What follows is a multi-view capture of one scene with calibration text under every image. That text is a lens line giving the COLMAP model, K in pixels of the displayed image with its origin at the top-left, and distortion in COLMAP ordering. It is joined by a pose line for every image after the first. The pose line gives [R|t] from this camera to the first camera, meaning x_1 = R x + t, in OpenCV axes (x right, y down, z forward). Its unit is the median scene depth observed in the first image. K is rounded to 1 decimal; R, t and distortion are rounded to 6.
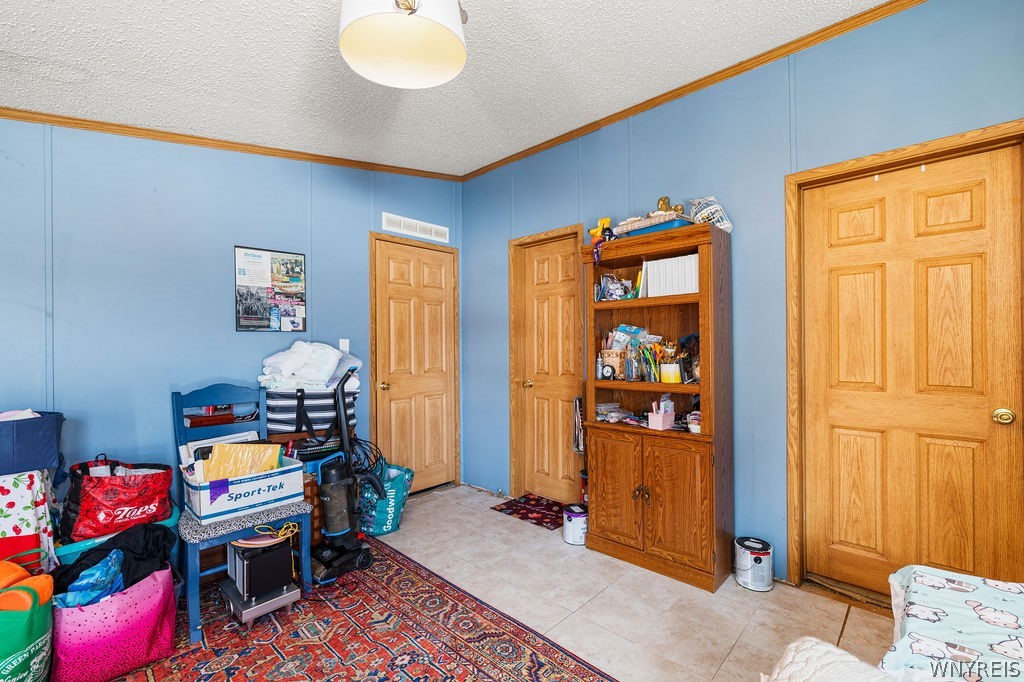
lens RADIAL K [[444.7, 0, 512.0], [0, 444.7, 342.9], [0, 0, 1]] dist [-0.000133, 0.000686]
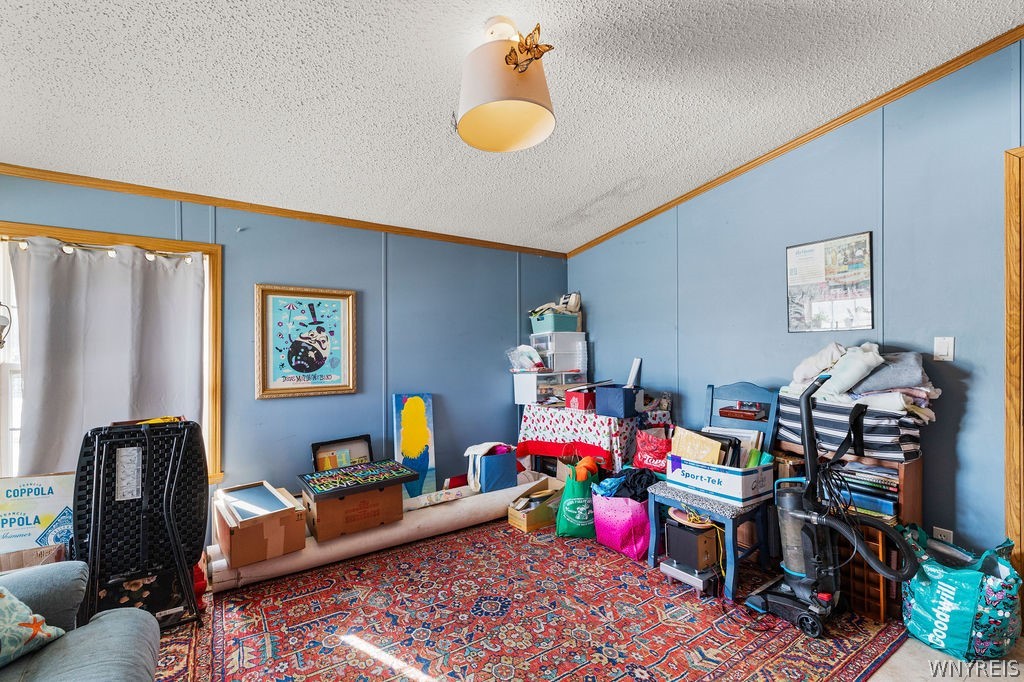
lens RADIAL K [[444.7, 0, 512.4], [0, 444.7, 351.5], [0, 0, 1]] dist [-0.000133, 0.000686]
pose [[-0.203123, 0.007859, -0.979122, 0.621670], [0.011066, 0.999922, 0.005730, 0.003694], [0.979091, -0.009671, -0.203195, 0.768358]]
